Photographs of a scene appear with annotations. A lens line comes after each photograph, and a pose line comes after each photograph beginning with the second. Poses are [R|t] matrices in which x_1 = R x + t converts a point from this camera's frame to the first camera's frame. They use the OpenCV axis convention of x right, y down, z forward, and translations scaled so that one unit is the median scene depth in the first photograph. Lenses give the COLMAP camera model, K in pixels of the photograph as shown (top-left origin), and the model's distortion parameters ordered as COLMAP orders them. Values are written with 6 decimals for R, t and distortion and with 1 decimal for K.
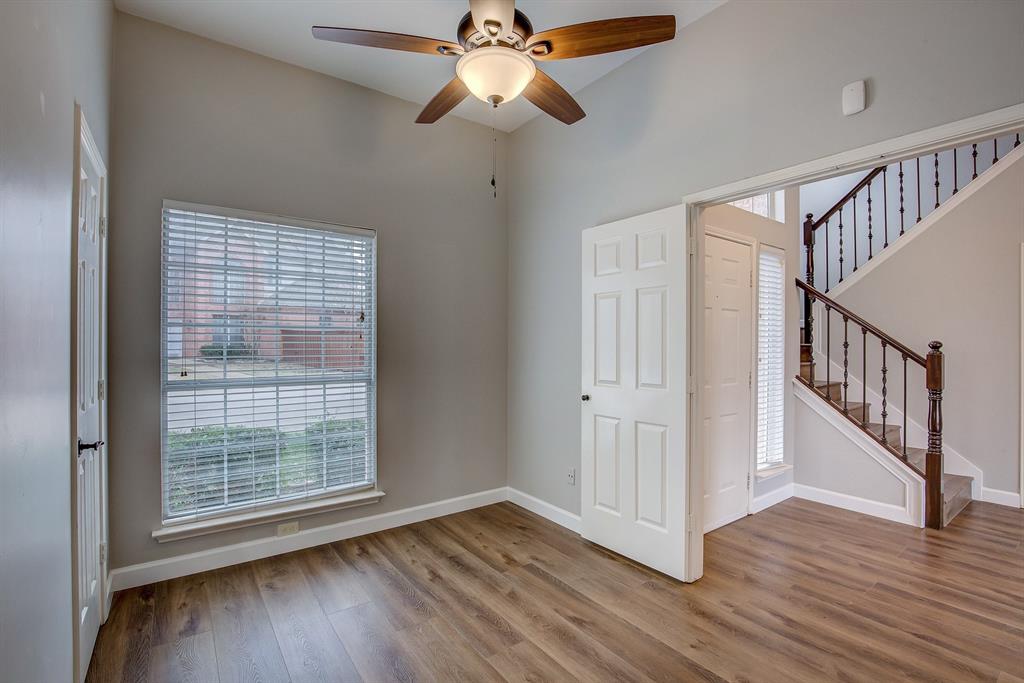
lens RADIAL K [[466.6, 0, 504.4], [0, 466.6, 341.4], [0, 0, 1]] dist [-0.034936, 0.005138]
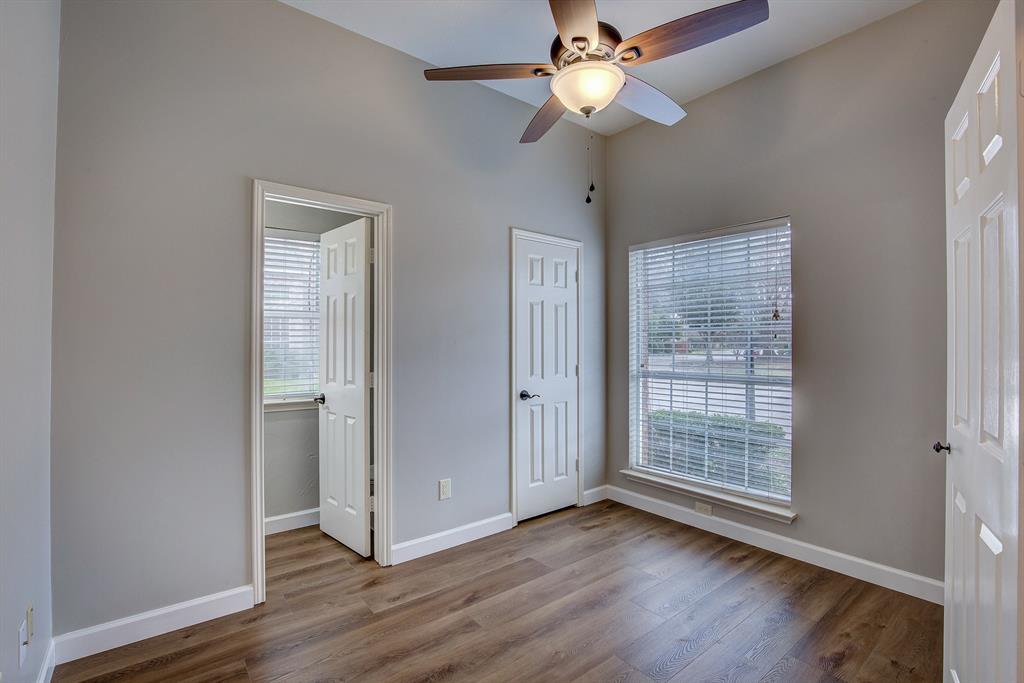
lens RADIAL K [[466.6, 0, 513.8], [0, 466.6, 343.9], [0, 0, 1]] dist [-0.034936, 0.005138]
pose [[0.050131, -0.004483, -0.998733, 0.630253], [0.002672, 0.999987, -0.004354, 0.008110], [0.998739, -0.002450, 0.050143, 0.477291]]
